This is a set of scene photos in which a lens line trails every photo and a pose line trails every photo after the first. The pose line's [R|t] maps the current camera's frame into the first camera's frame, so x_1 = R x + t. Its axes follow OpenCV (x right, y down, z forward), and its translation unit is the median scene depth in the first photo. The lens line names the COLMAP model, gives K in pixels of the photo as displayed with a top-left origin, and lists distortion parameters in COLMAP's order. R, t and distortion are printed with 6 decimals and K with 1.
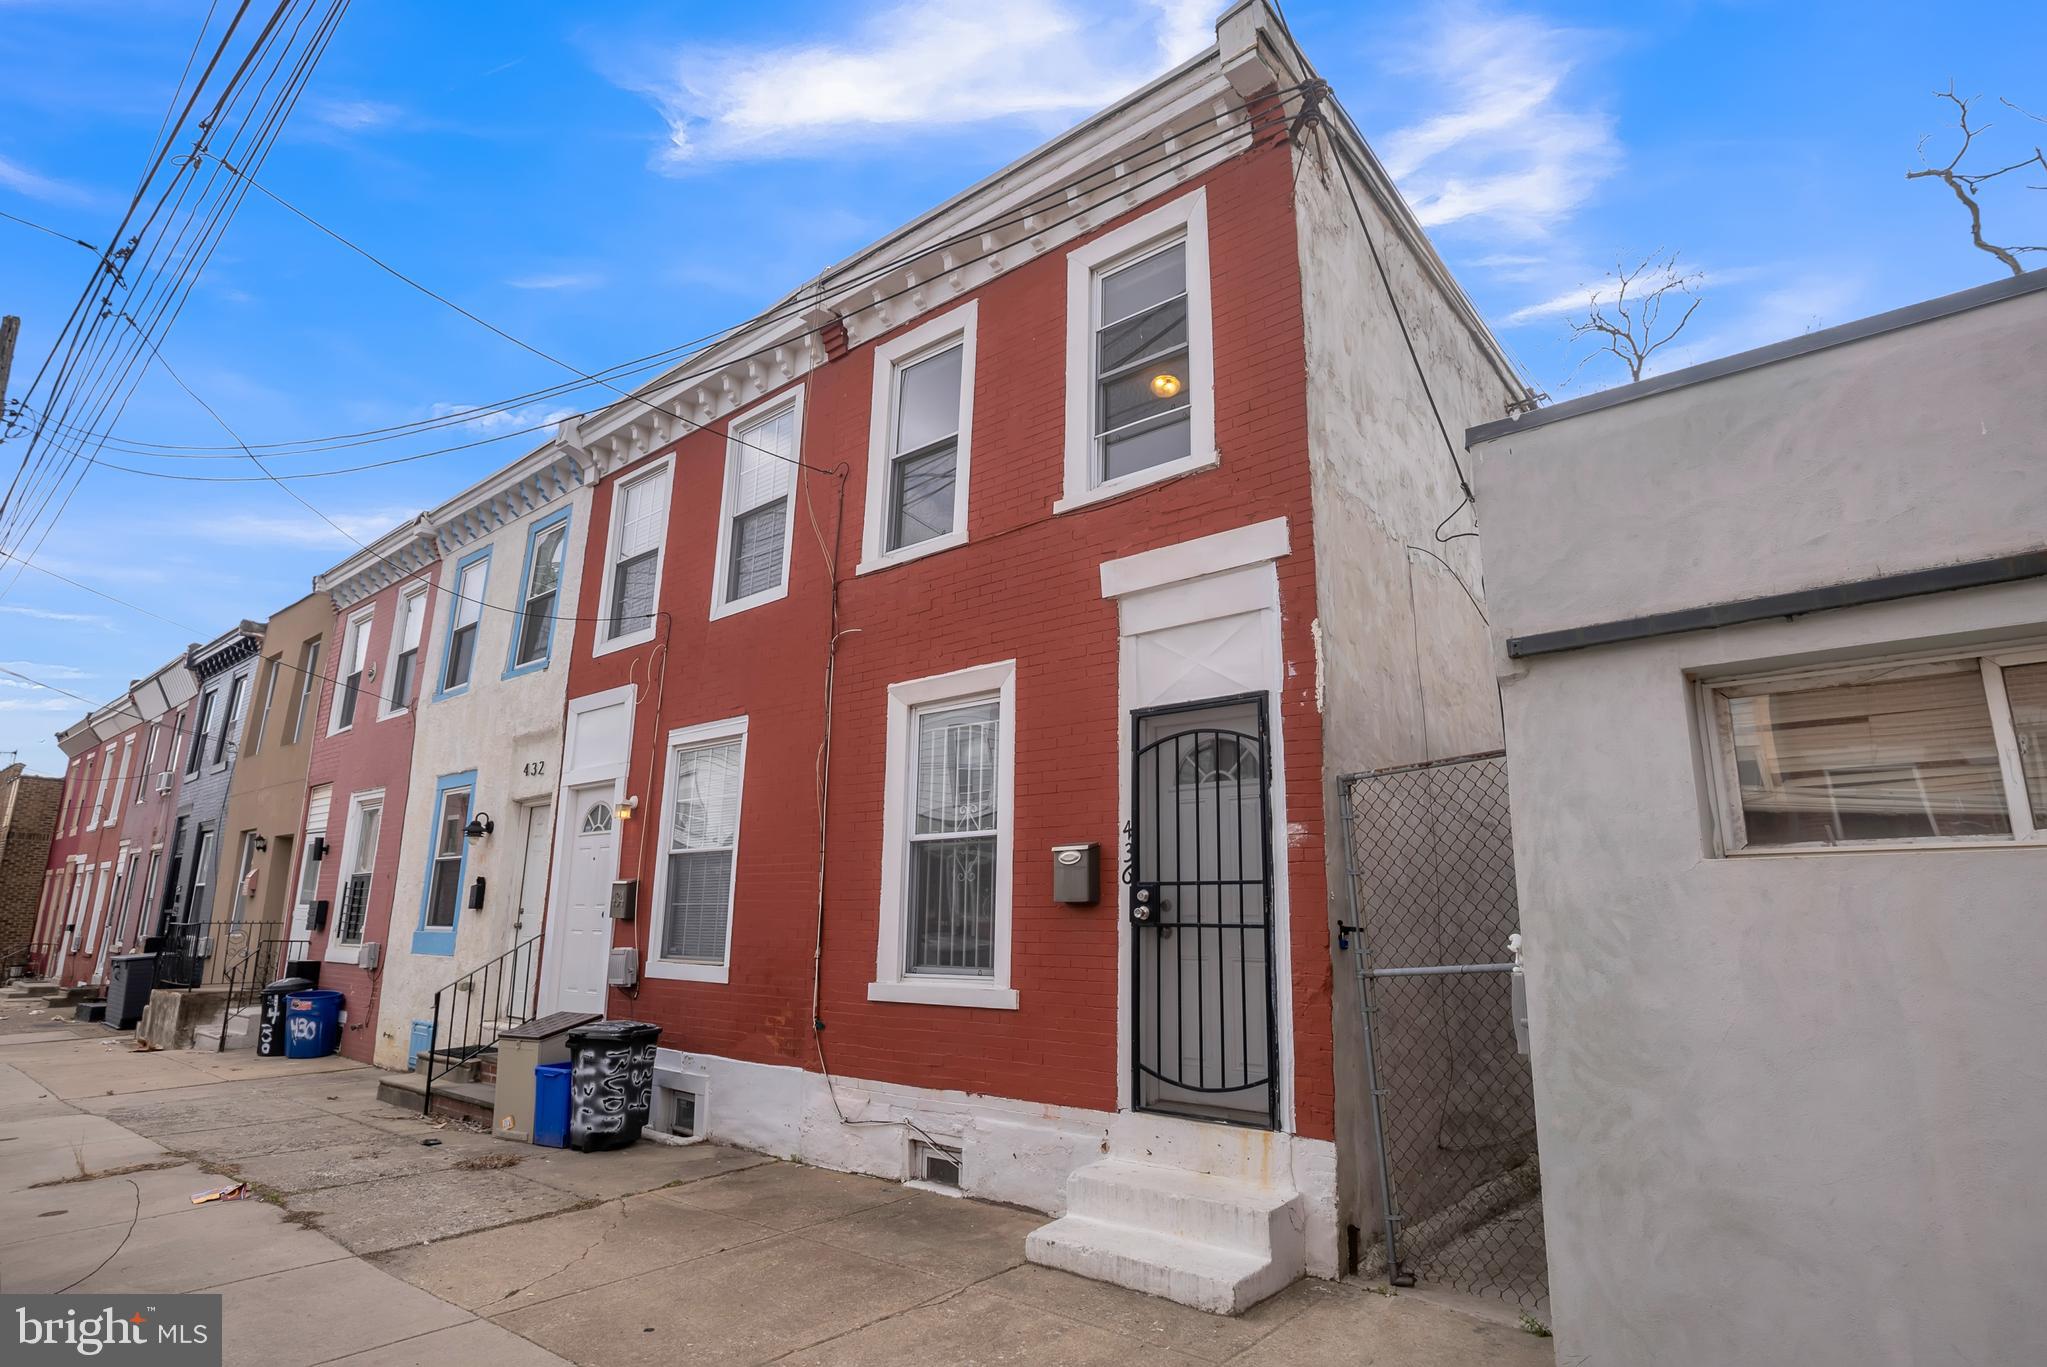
lens RADIAL K [[1069.6, 0, 1023.5], [0, 1069.6, 683.5], [0, 0, 1]] dist [-0.018397, 0.001145]
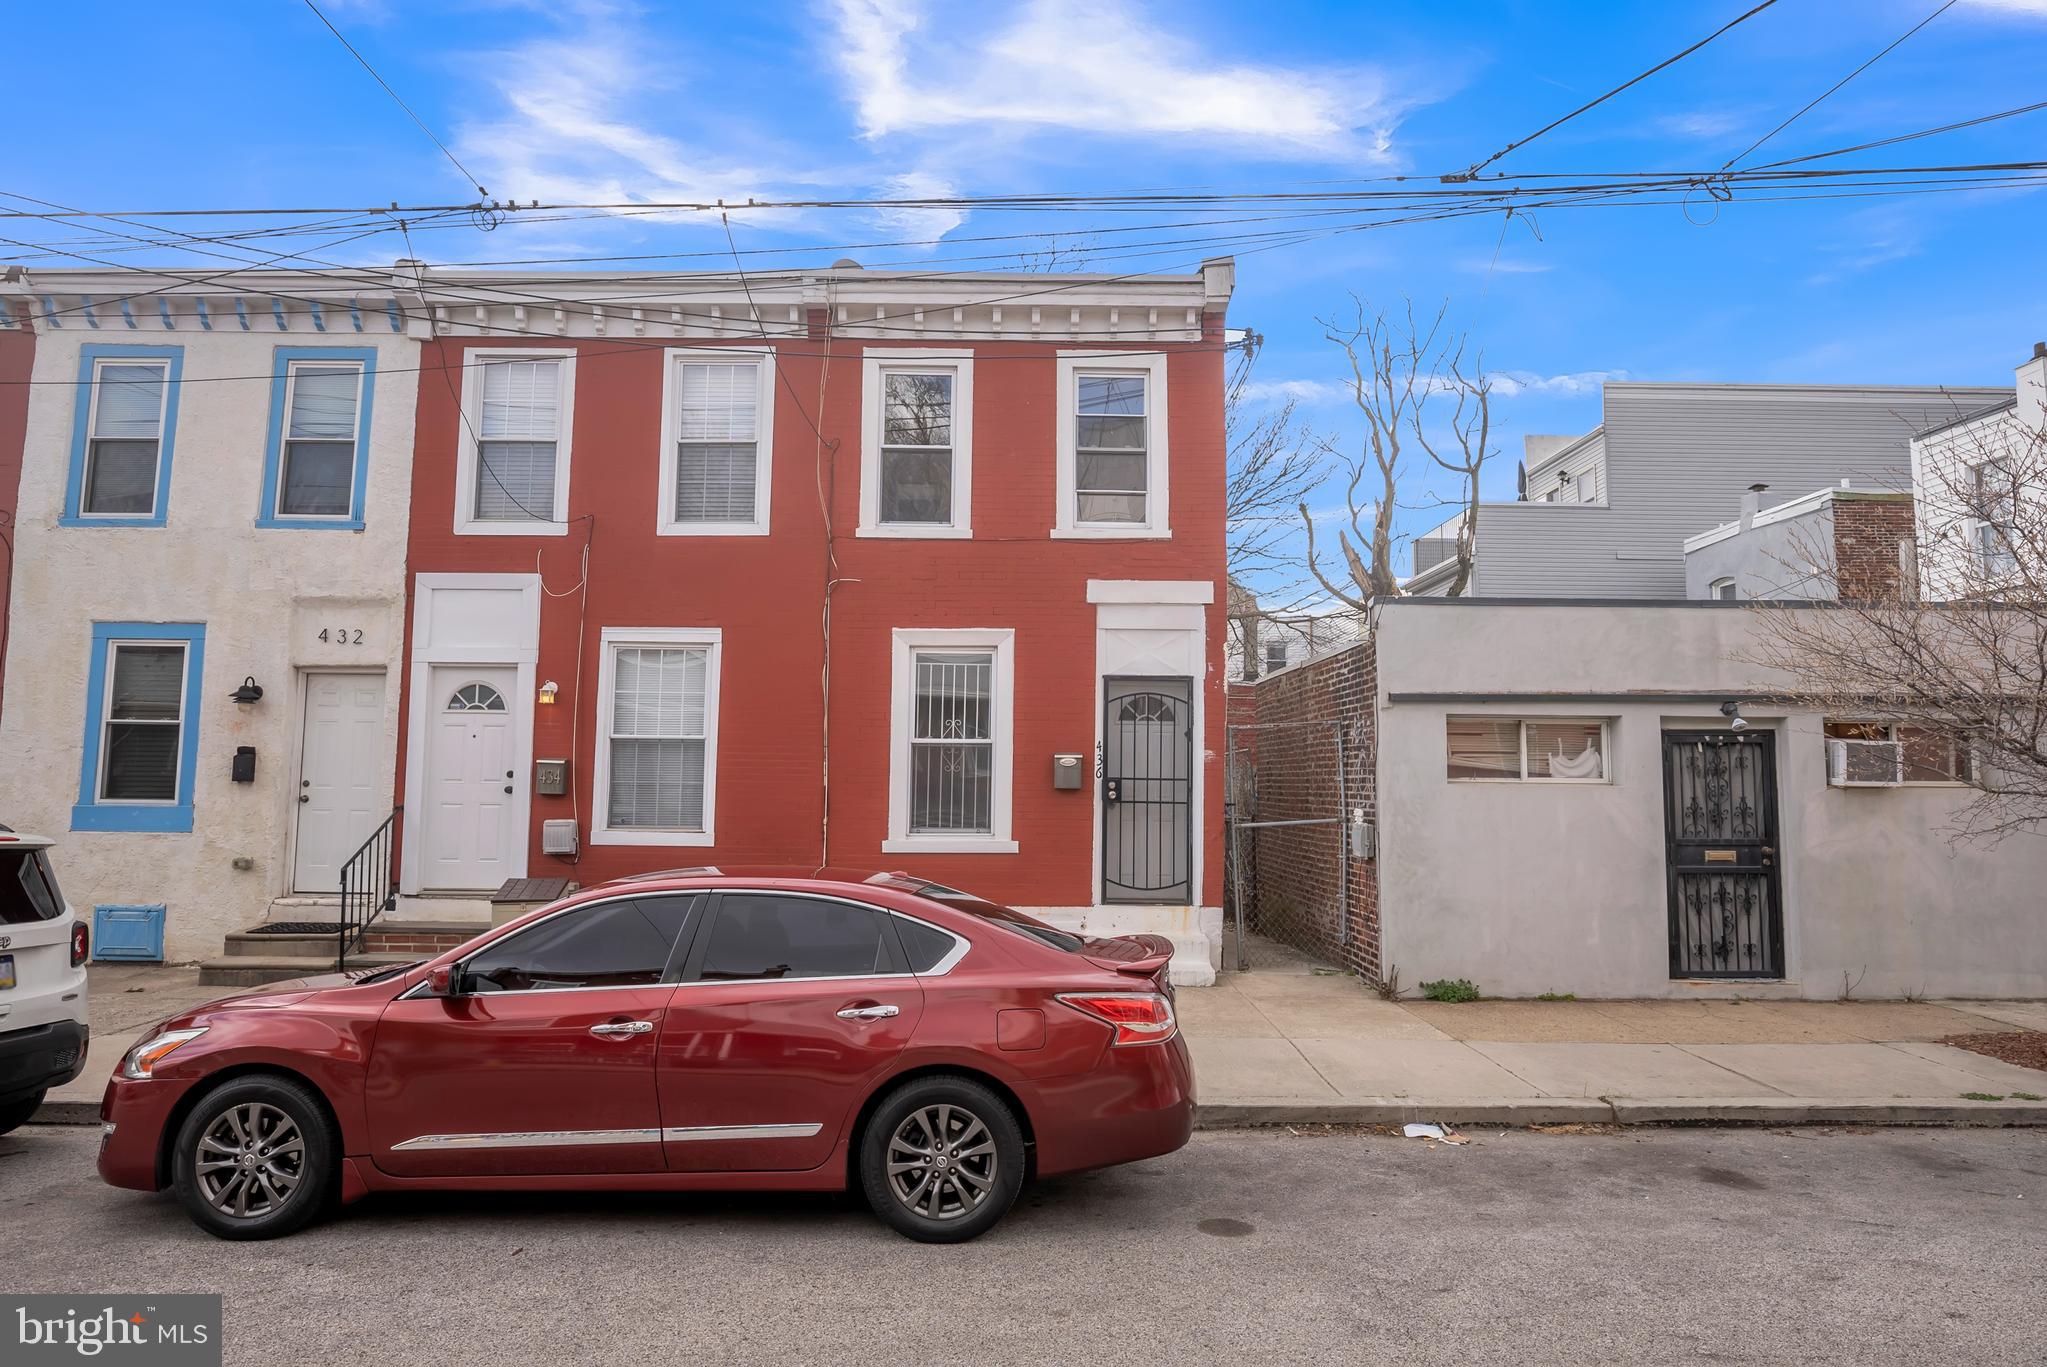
lens RADIAL K [[1214.7, 0, 1023.5], [0, 1214.7, 683.5], [0, 0, 1]] dist [0.002722, -0.000417]
pose [[0.760616, 0.050988, 0.647197, -1.195183], [-0.148337, 0.984189, 0.096795, -0.124551], [-0.632029, -0.169626, 0.756153, -0.347568]]
